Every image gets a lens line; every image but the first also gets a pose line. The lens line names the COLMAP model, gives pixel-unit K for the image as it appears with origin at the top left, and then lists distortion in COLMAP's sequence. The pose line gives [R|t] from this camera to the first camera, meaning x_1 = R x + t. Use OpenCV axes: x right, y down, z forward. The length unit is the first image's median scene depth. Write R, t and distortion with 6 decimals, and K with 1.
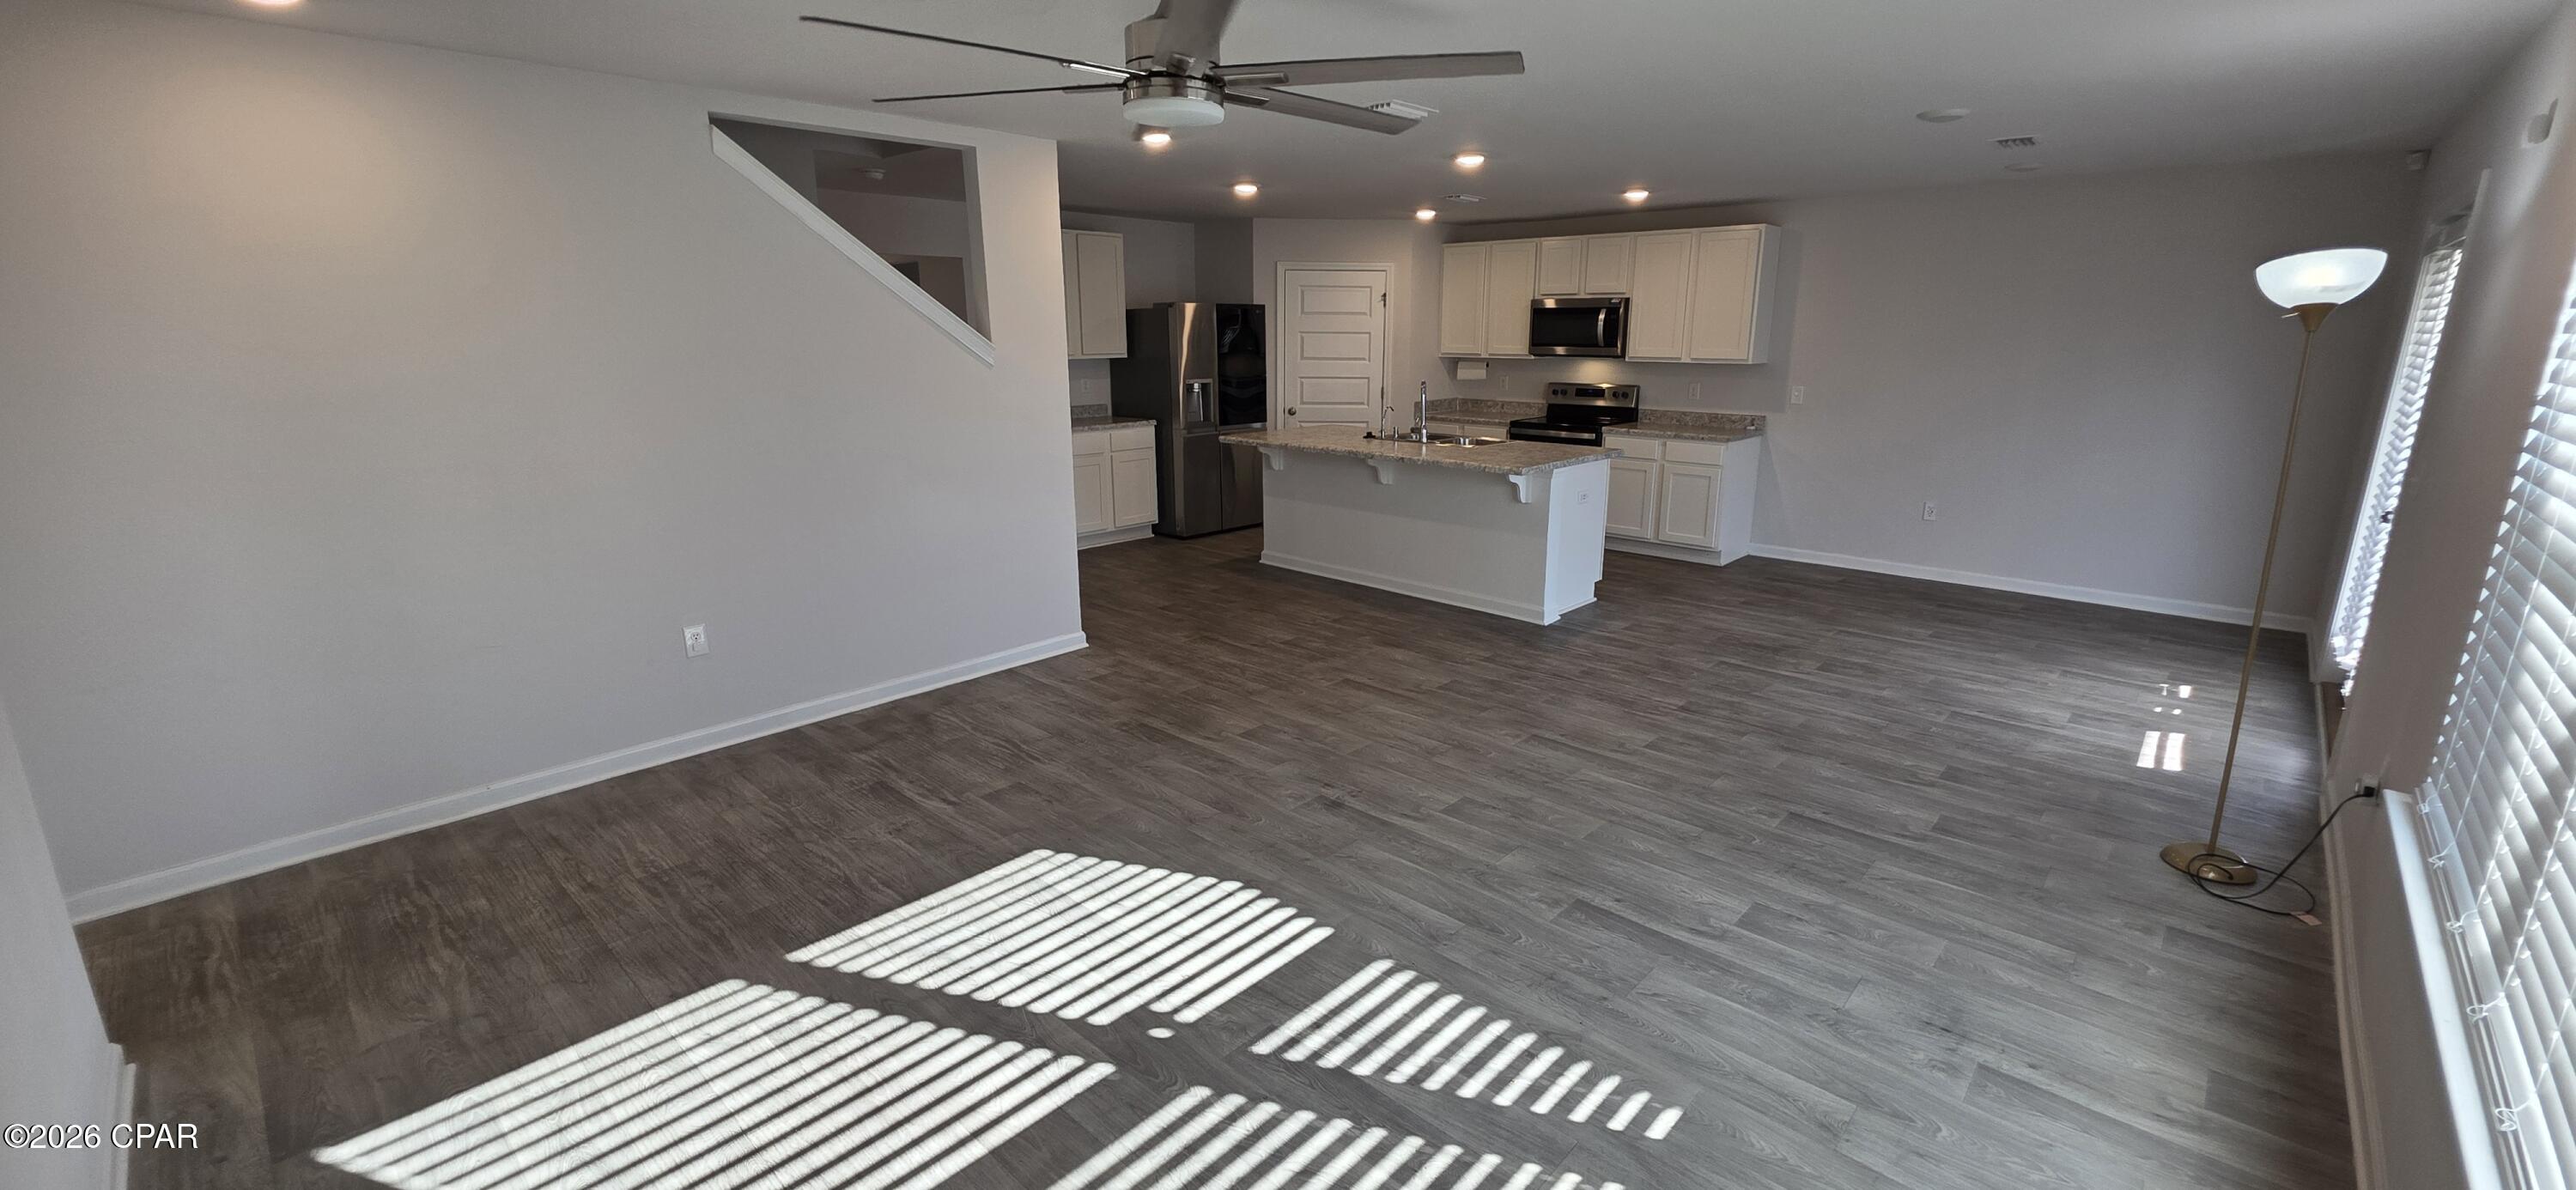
lens RADIAL K [[1028.1, 0, 1301.3], [0, 1028.1, 573.6], [0, 0, 1]] dist [0.000601, -0.000042]
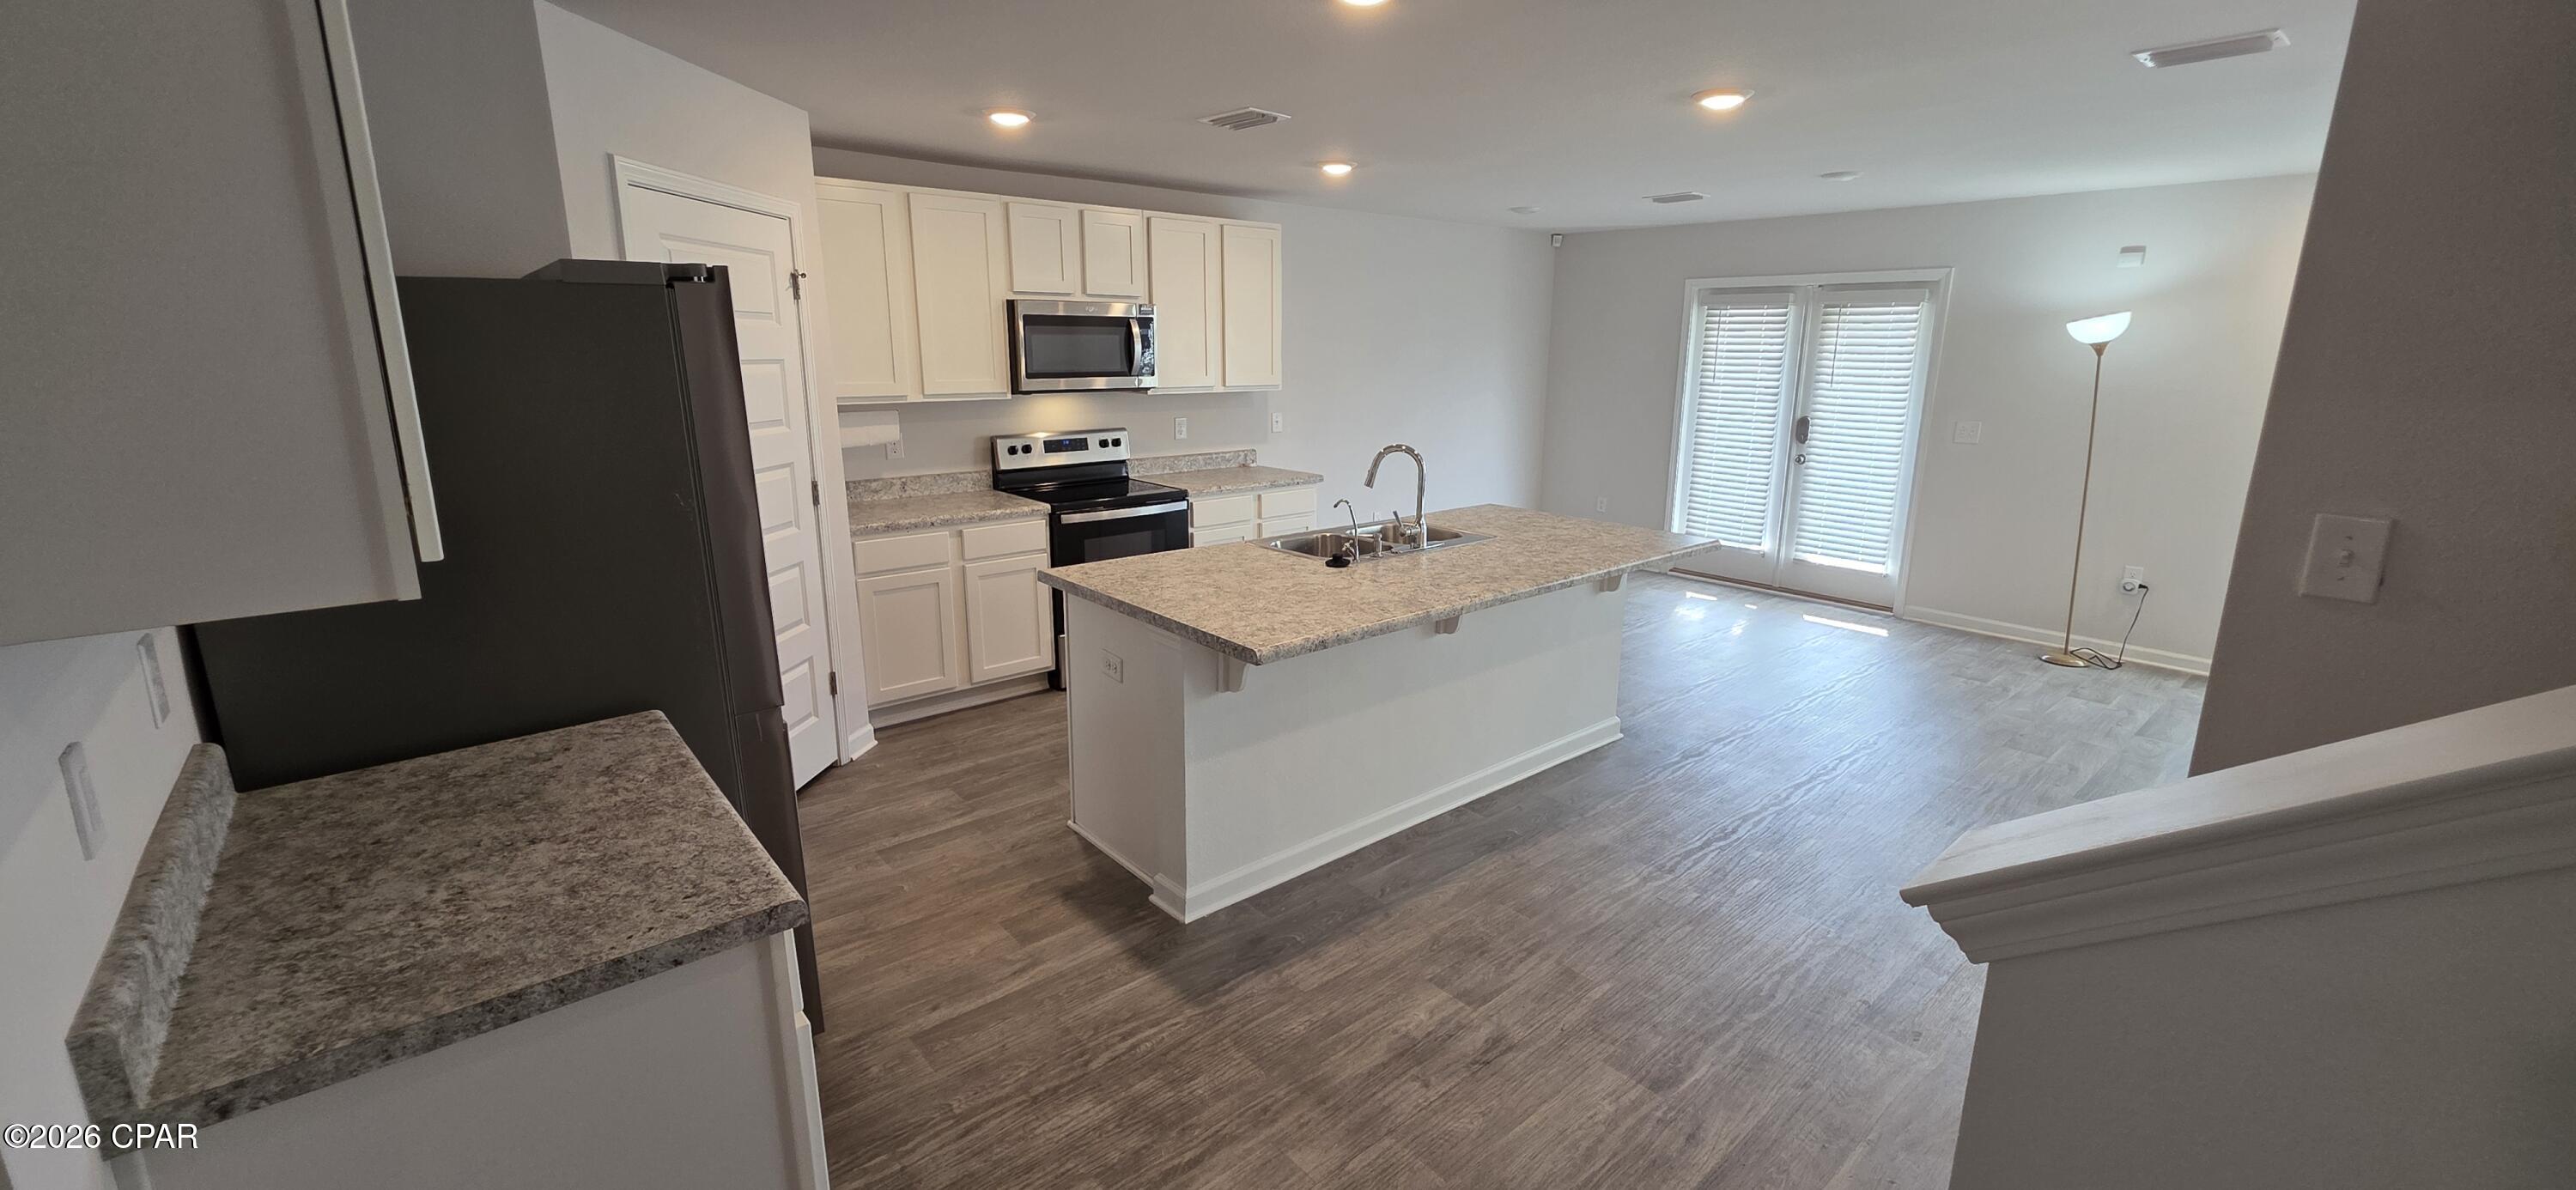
lens RADIAL K [[1028.1, 0, 1301.3], [0, 1028.1, 573.6], [0, 0, 1]] dist [0.000601, -0.000042]
pose [[0.108002, -0.221459, 0.969171, -0.600775], [0.224163, 0.955192, 0.193285, -0.317659], [-0.968549, 0.196377, 0.152806, 1.282888]]
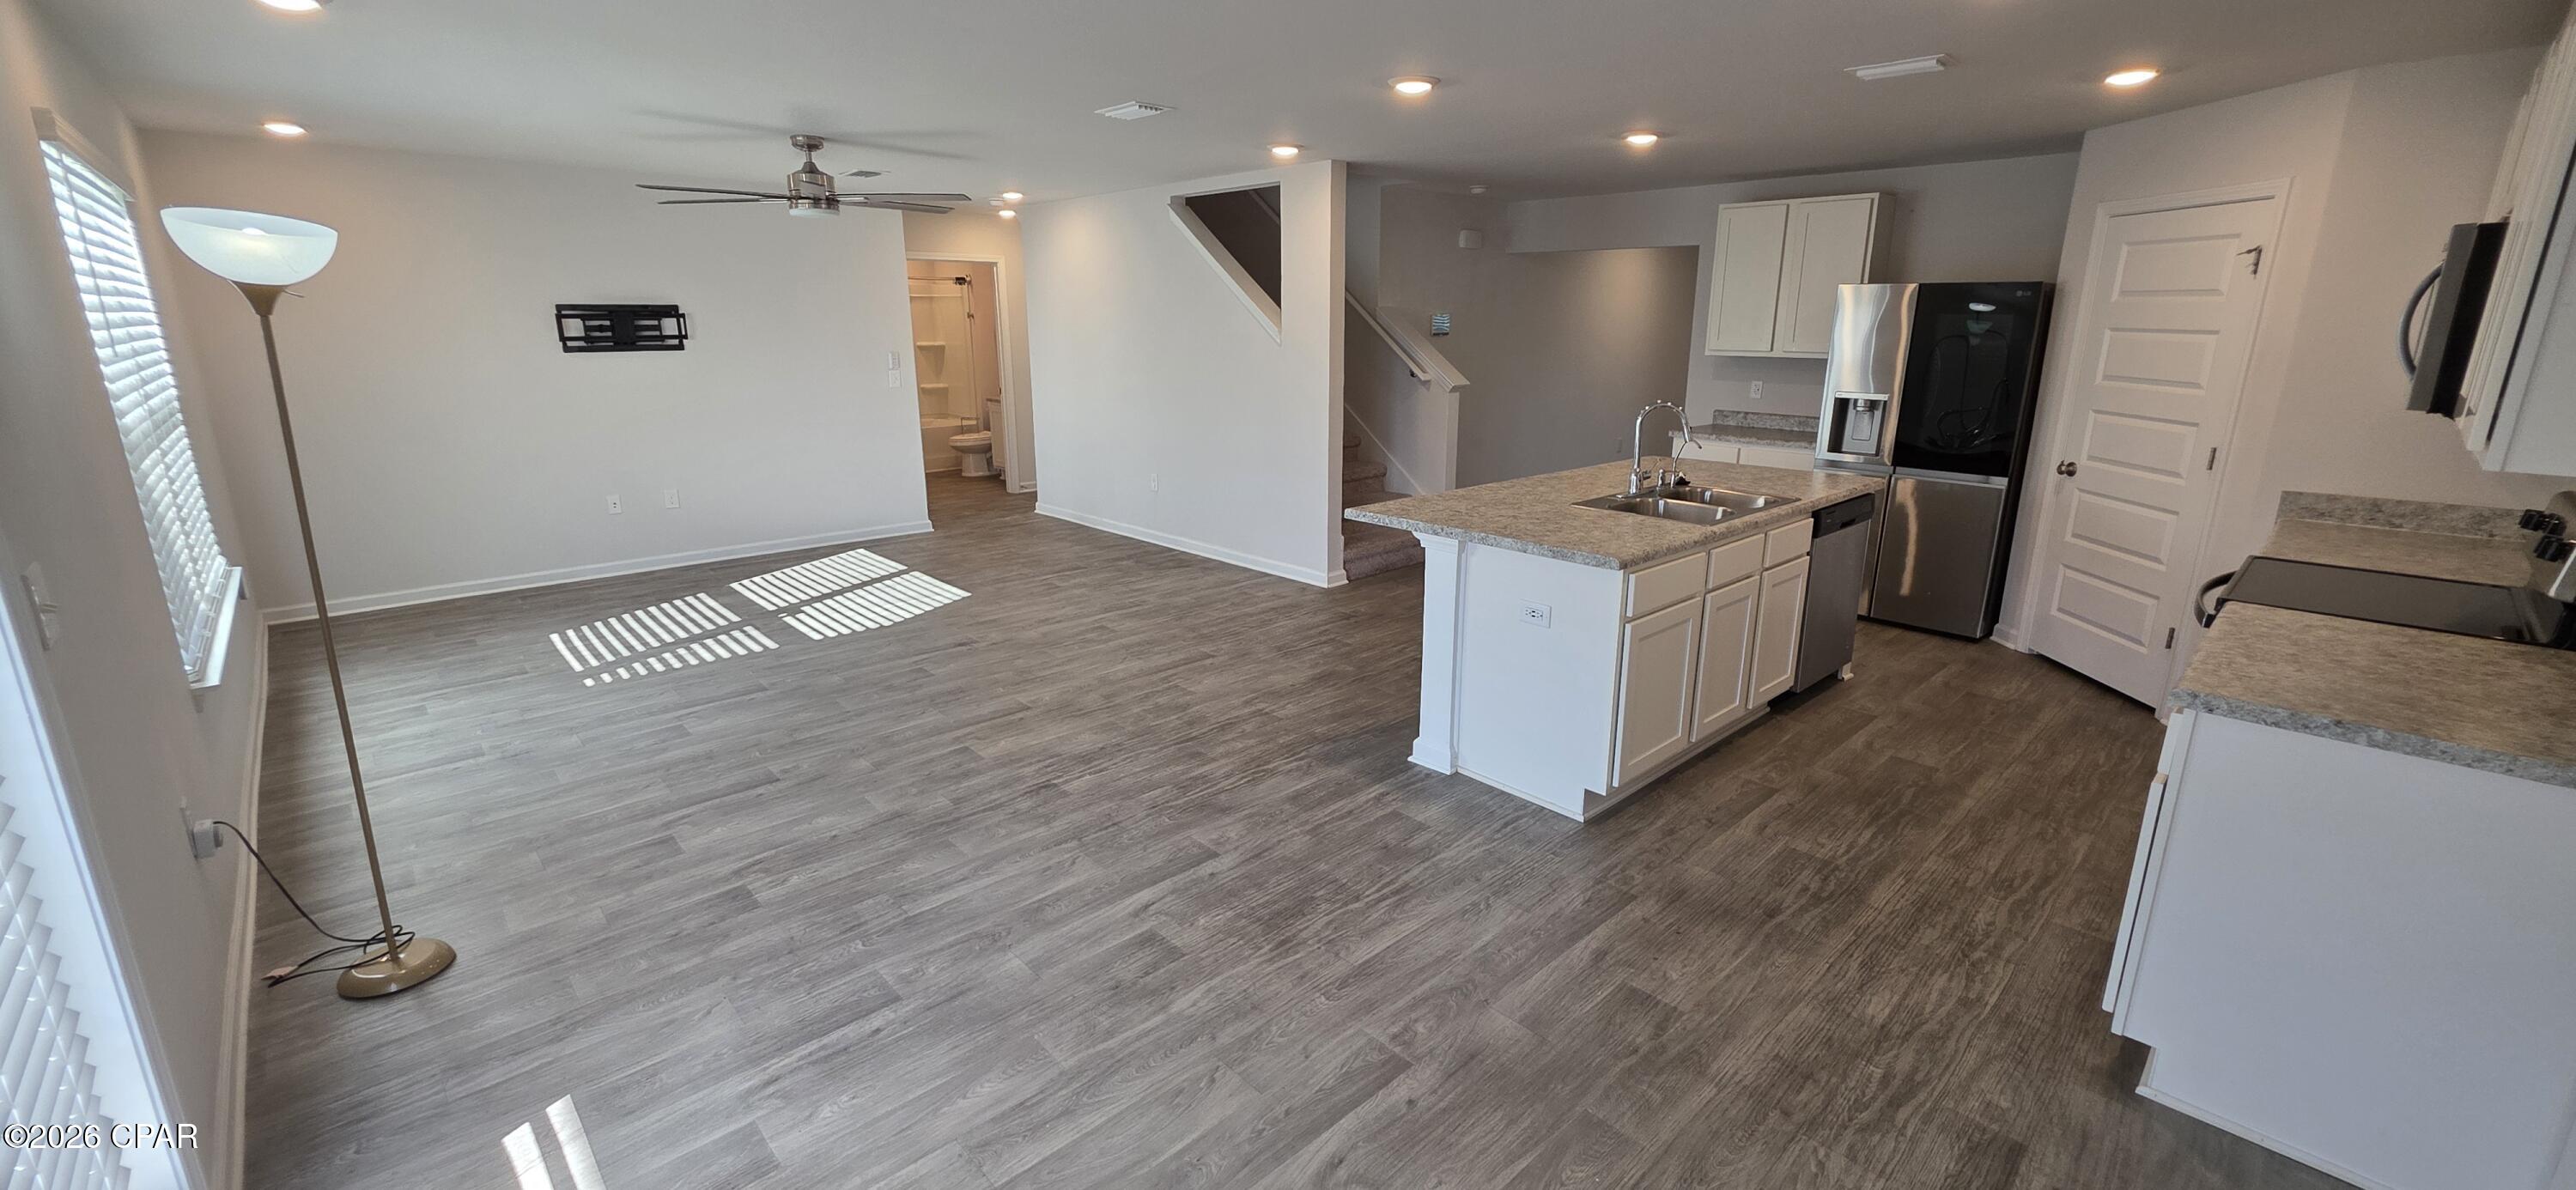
lens RADIAL K [[1028.1, 0, 1301.3], [0, 1028.1, 573.6], [0, 0, 1]] dist [0.000601, -0.000042]
pose [[-0.062328, 0.242076, -0.968253, 1.014618], [-0.237314, 0.938721, 0.249969, -0.253499], [0.969431, 0.245360, -0.001061, 1.059175]]
